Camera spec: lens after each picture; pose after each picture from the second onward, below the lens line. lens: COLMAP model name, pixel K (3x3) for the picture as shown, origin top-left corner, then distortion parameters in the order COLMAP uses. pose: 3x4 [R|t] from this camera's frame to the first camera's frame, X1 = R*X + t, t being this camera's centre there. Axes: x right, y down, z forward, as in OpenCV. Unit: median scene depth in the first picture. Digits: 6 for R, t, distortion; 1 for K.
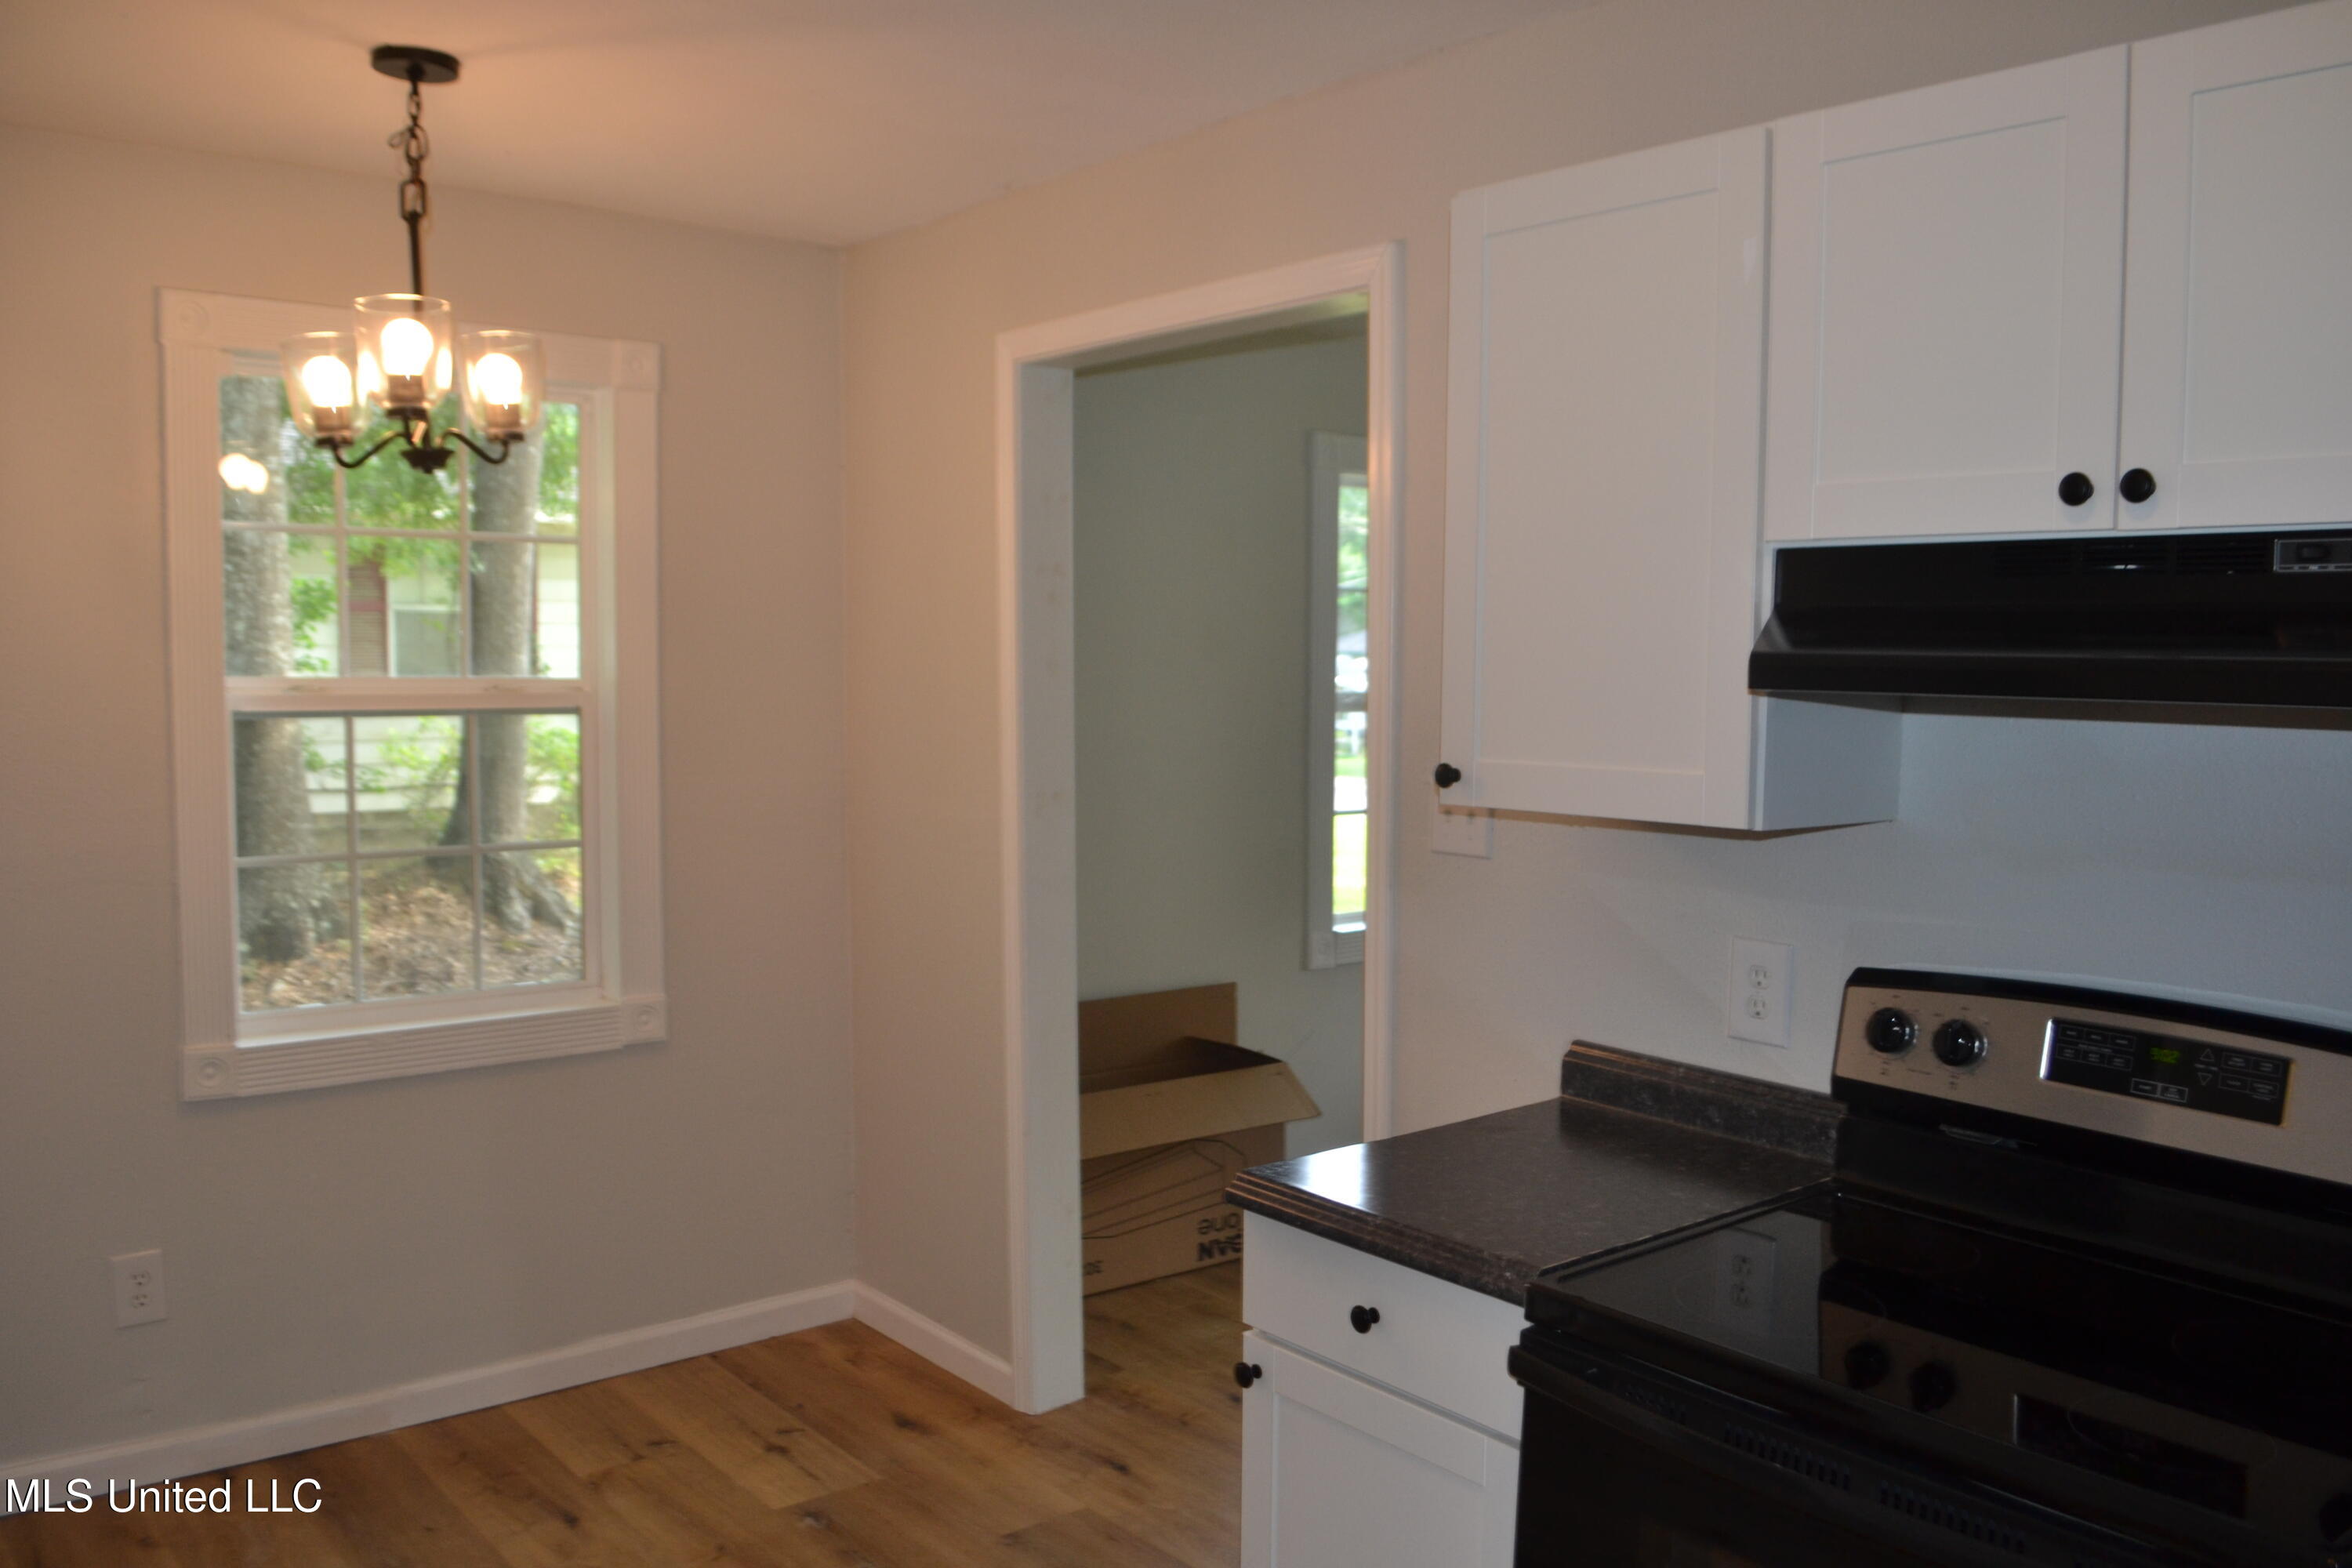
lens RADIAL K [[1893.6, 0, 1176.0], [0, 1893.6, 784.0], [0, 0, 1]] dist [-0.080637, 0.006198]
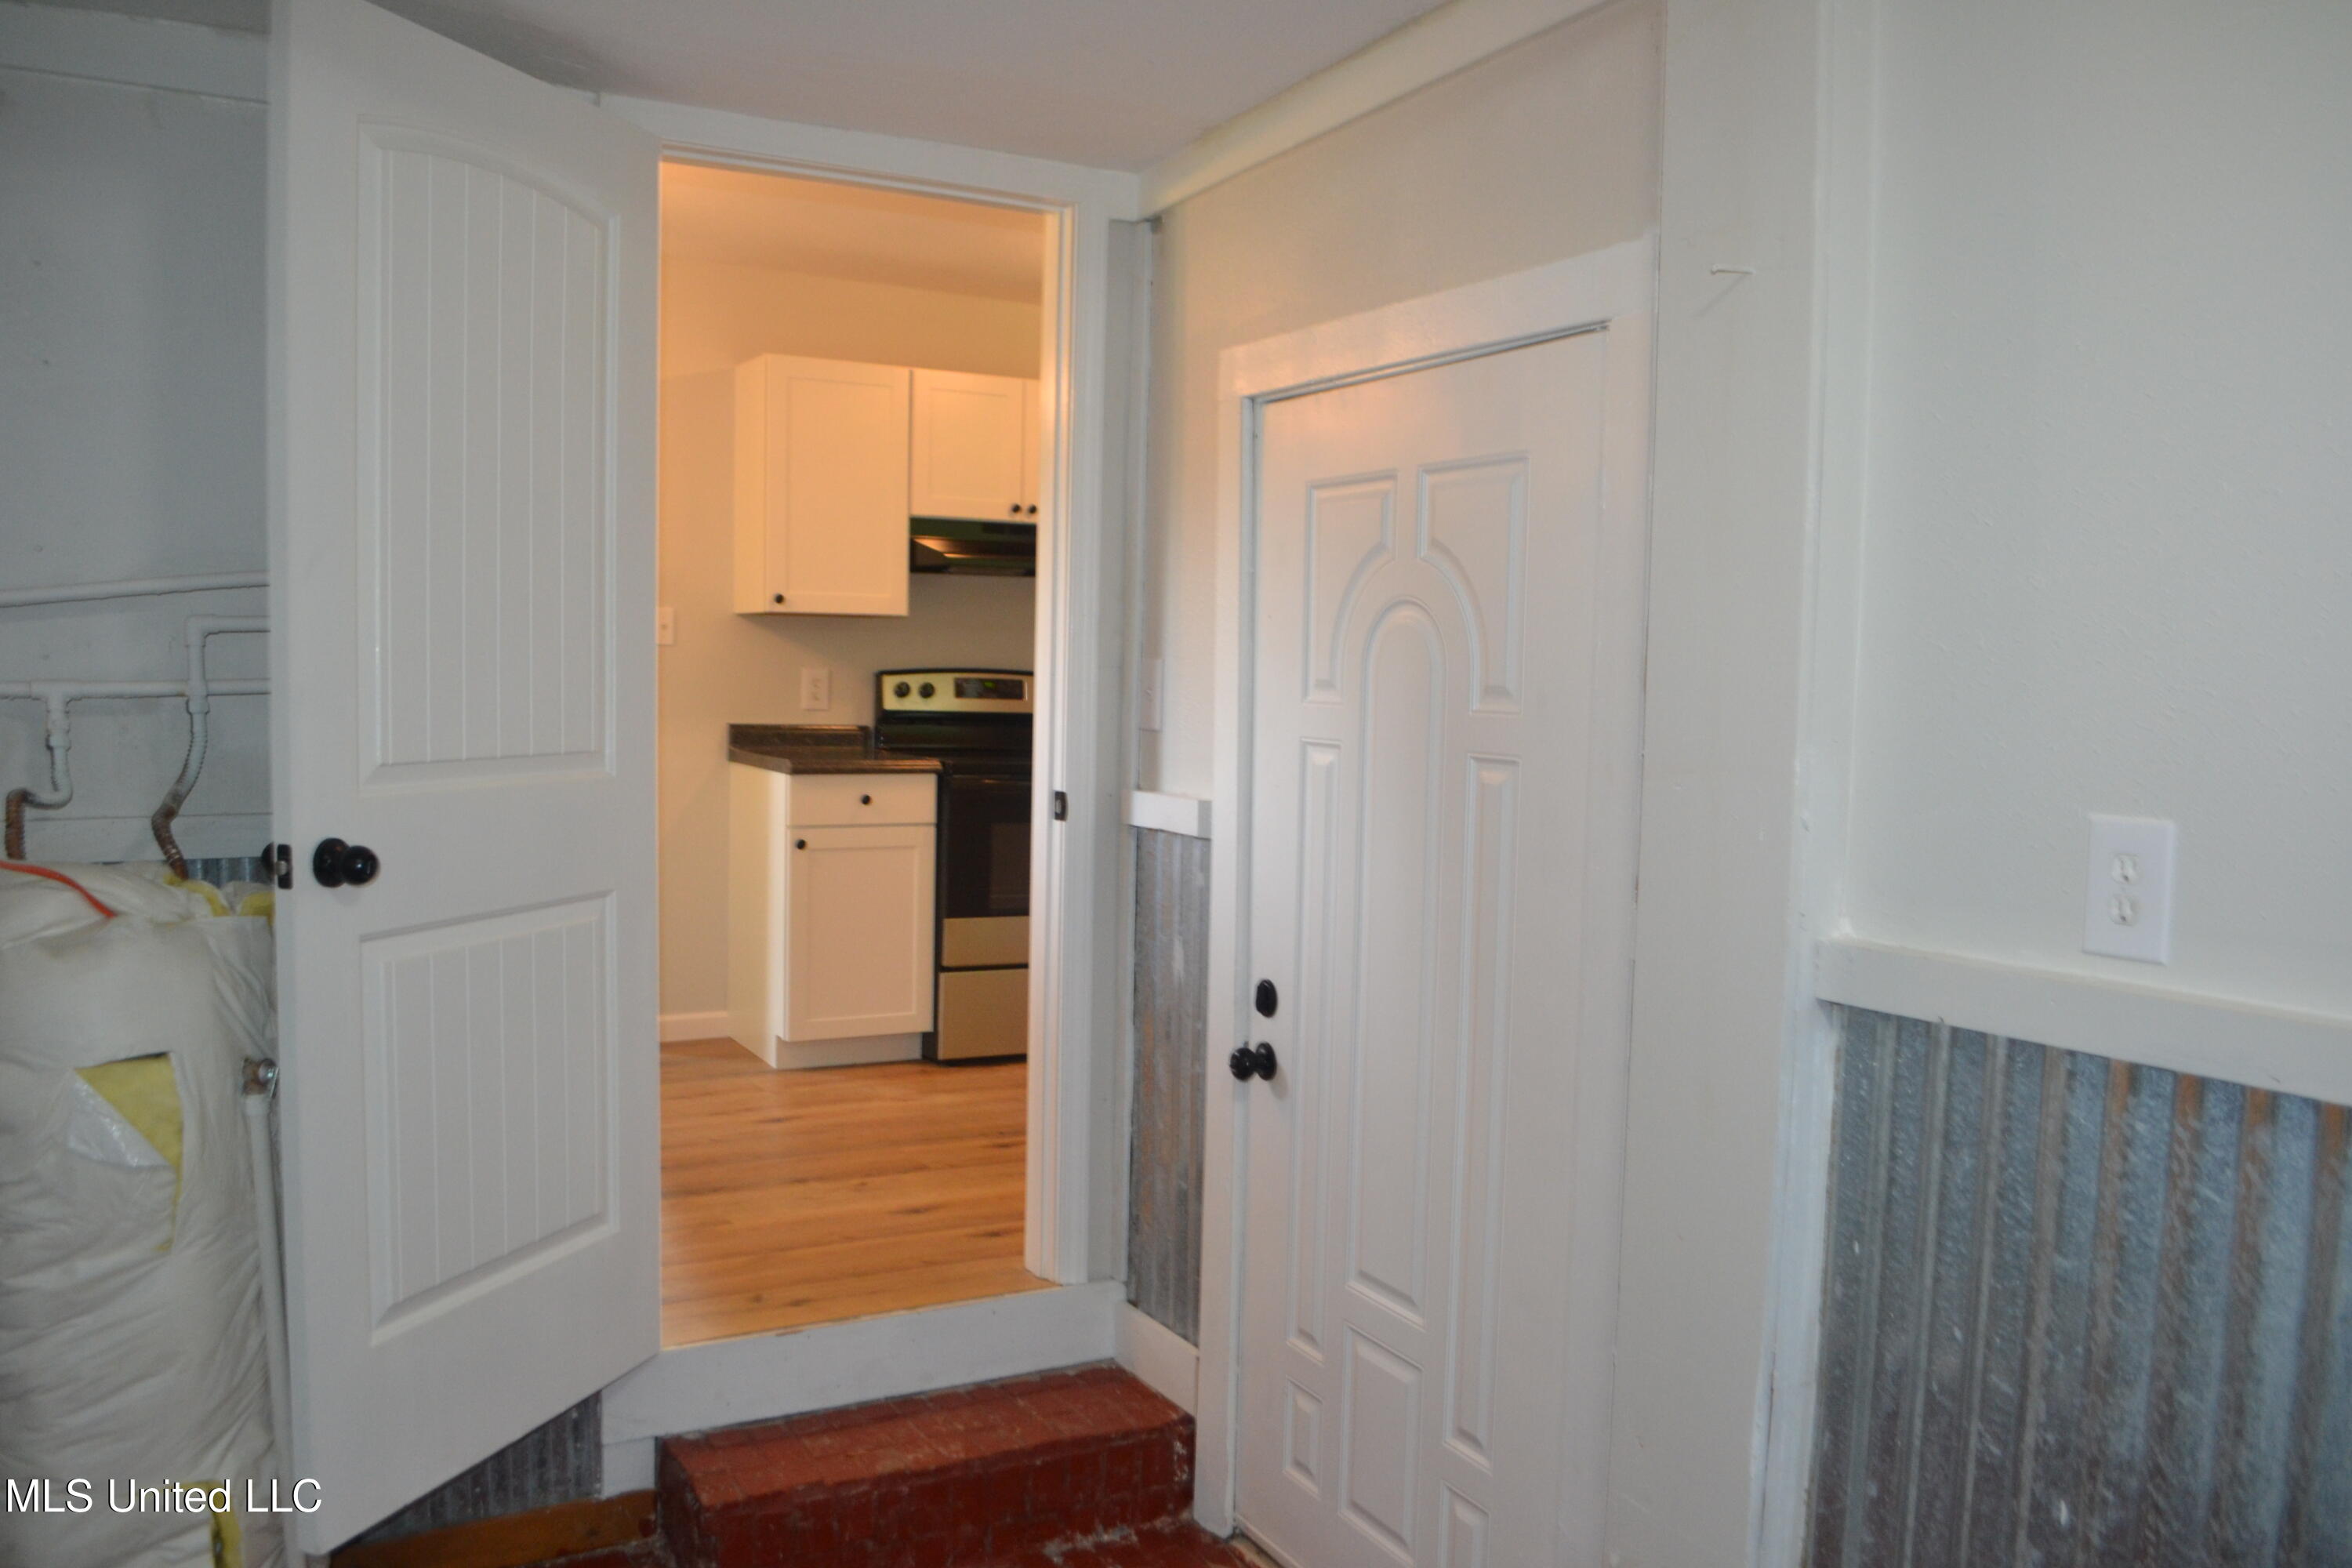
lens RADIAL K [[1893.6, 0, 1176.0], [0, 1893.6, 784.0], [0, 0, 1]] dist [-0.080637, 0.006198]
pose [[0.167020, -0.061650, 0.984024, -2.538984], [0.045682, 0.997455, 0.054738, 0.147052], [-0.984895, 0.035810, 0.169411, 0.122731]]
